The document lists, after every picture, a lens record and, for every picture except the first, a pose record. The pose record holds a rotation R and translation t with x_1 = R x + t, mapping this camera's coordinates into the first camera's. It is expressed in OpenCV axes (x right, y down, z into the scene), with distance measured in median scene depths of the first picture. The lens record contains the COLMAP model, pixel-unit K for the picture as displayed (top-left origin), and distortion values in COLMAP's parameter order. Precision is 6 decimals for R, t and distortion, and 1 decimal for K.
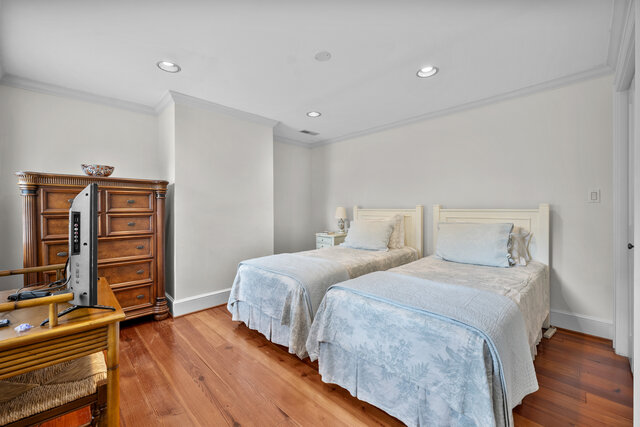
lens RADIAL K [[262.9, 0, 316.9], [0, 262.9, 211.1], [0, 0, 1]] dist [0.004813, -0.000048]
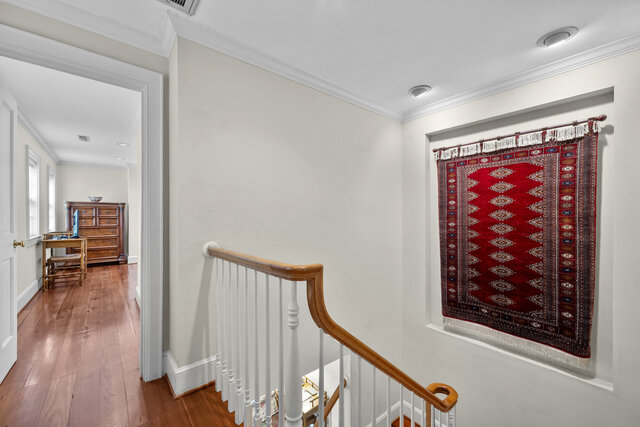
lens RADIAL K [[262.9, 0, 323.3], [0, 262.9, 216.7], [0, 0, 1]] dist [0.004813, -0.000048]
pose [[0.996596, -0.003218, -0.082379, 1.391902], [0.002102, 0.999905, -0.013632, 0.041363], [0.082415, 0.013412, 0.996508, -1.180934]]
